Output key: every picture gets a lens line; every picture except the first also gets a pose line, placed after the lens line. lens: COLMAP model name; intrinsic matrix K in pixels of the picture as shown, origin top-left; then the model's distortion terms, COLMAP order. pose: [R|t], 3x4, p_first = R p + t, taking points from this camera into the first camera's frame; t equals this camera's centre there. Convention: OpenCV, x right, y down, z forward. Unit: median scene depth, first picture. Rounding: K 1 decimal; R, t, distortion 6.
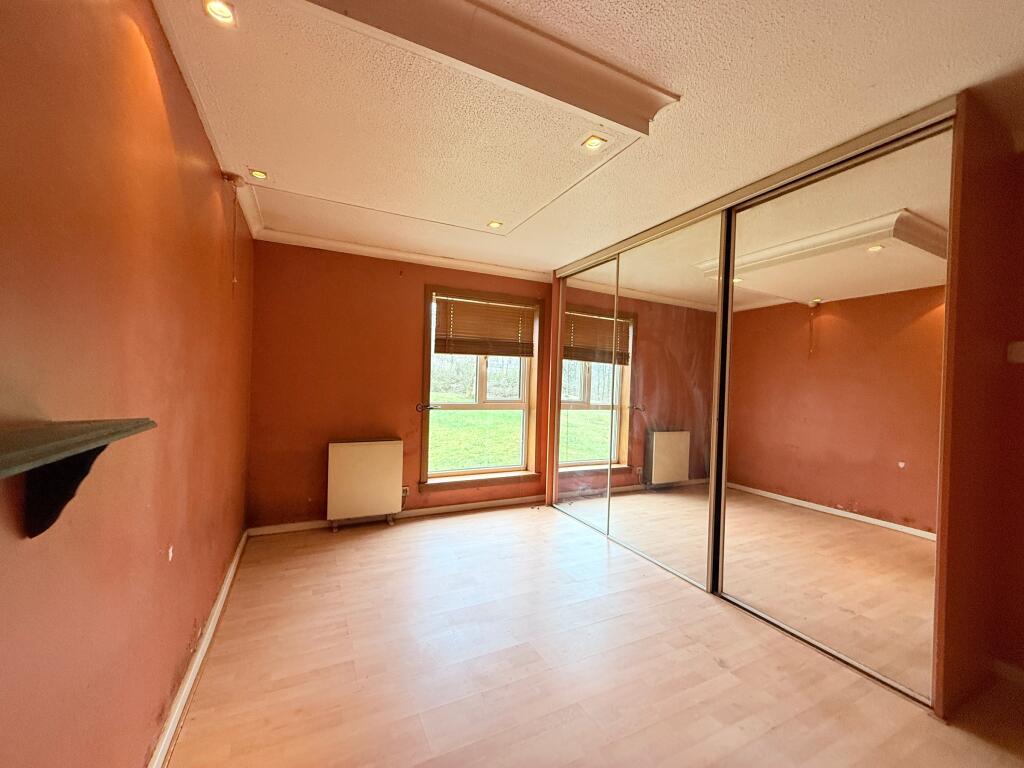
lens RADIAL K [[405.0, 0, 509.6], [0, 405.0, 384.5], [0, 0, 1]] dist [-0.000663, 0.001178]
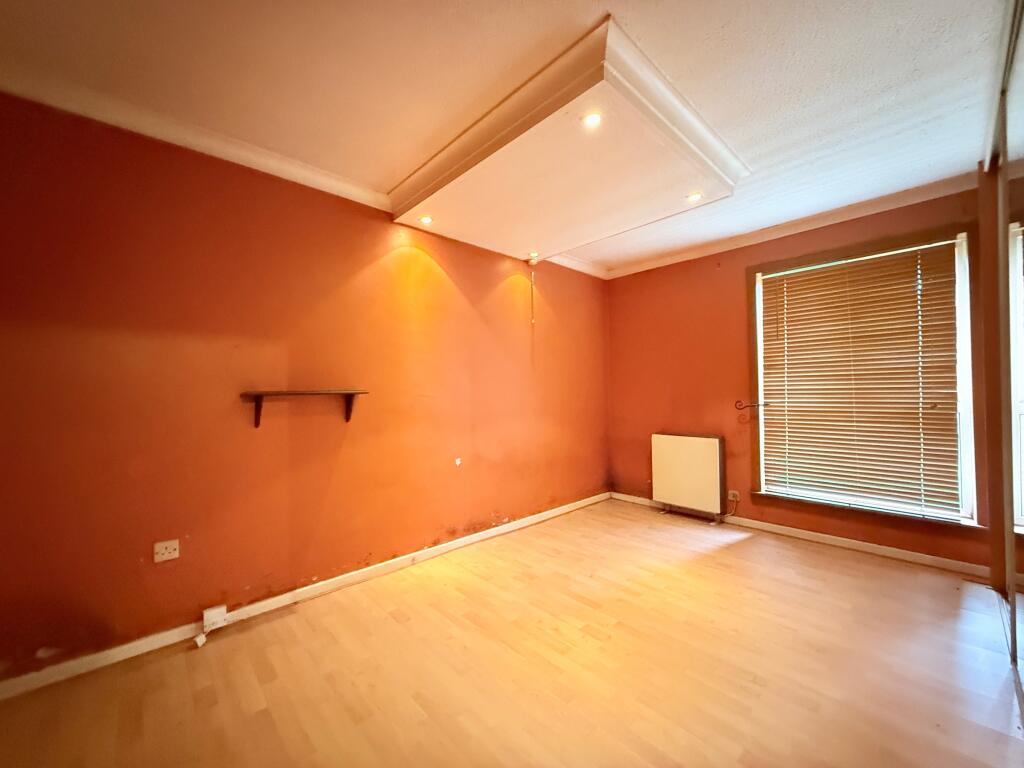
lens RADIAL K [[405.0, 0, 510.8], [0, 405.0, 386.8], [0, 0, 1]] dist [-0.000663, 0.001178]
pose [[0.291987, -0.036226, -0.955736, 0.552473], [0.019126, 0.999304, -0.032034, 0.038533], [0.956231, -0.008926, 0.292477, 0.271828]]
